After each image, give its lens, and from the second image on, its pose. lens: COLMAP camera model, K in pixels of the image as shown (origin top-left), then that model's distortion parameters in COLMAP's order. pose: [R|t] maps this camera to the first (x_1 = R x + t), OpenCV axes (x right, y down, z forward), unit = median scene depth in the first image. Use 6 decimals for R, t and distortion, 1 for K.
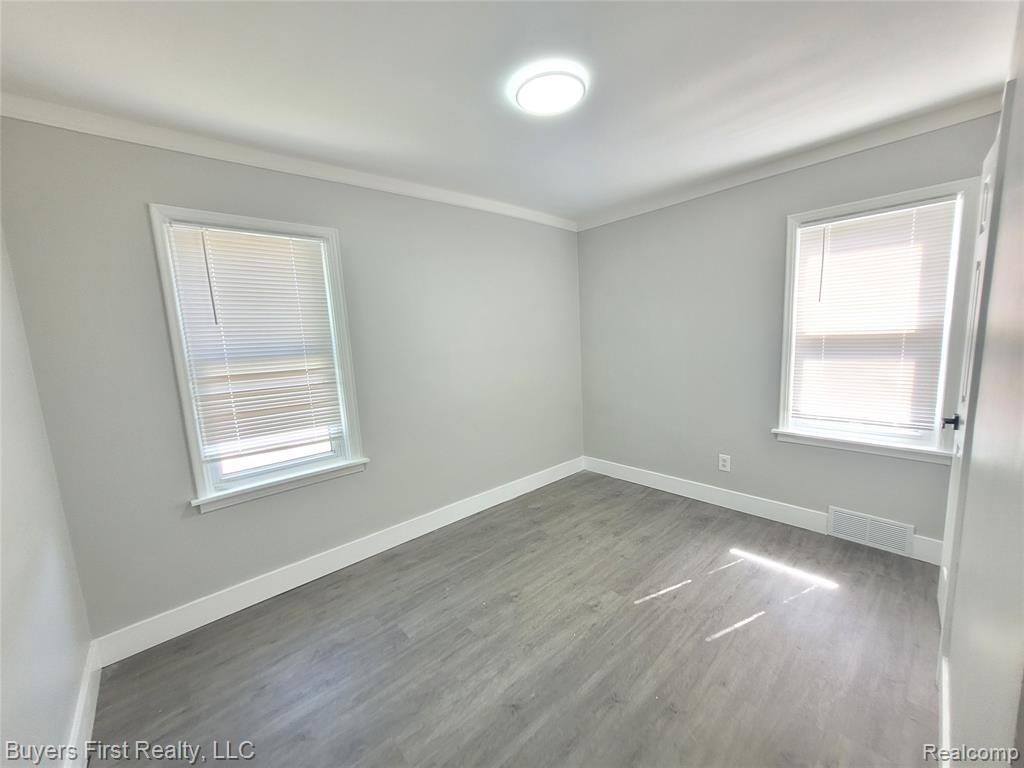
lens RADIAL K [[398.8, 0, 512.7], [0, 398.8, 390.0], [0, 0, 1]] dist [-0.000098, -0.000027]
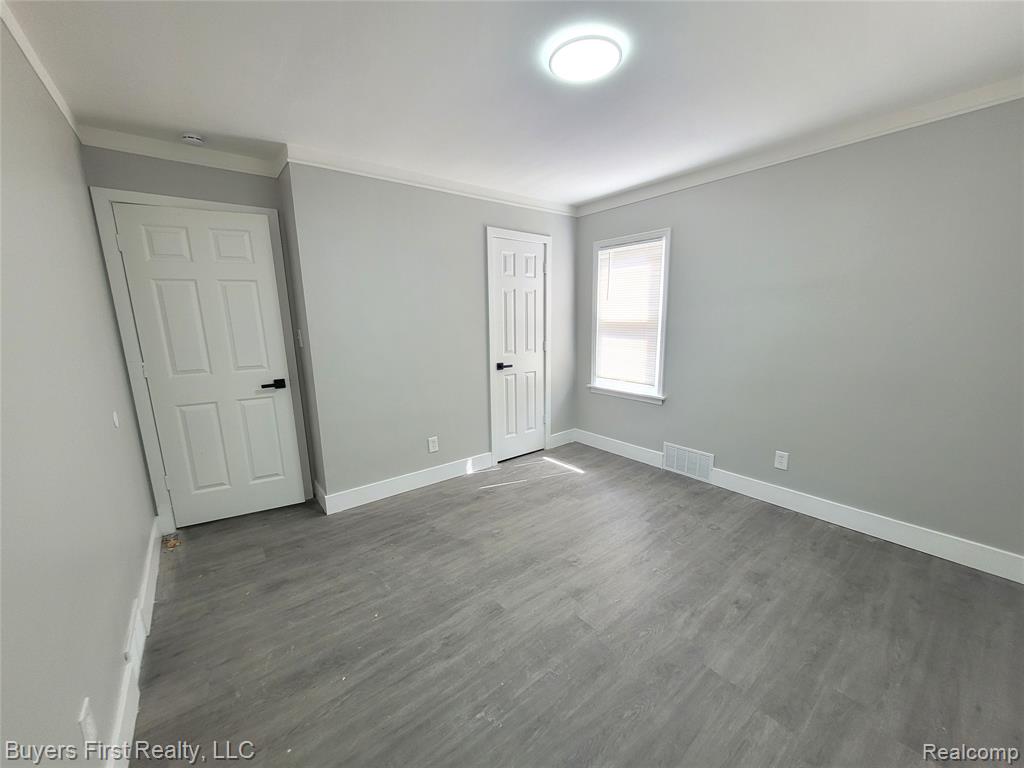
lens RADIAL K [[393.6, 0, 513.9], [0, 393.6, 392.2], [0, 0, 1]] dist [0.009996, 0.000106]
pose [[0.998107, 0.034551, -0.050870, 0.460222], [-0.031602, 0.997834, 0.057687, 0.050974], [0.052753, -0.055970, 0.997038, -0.513647]]
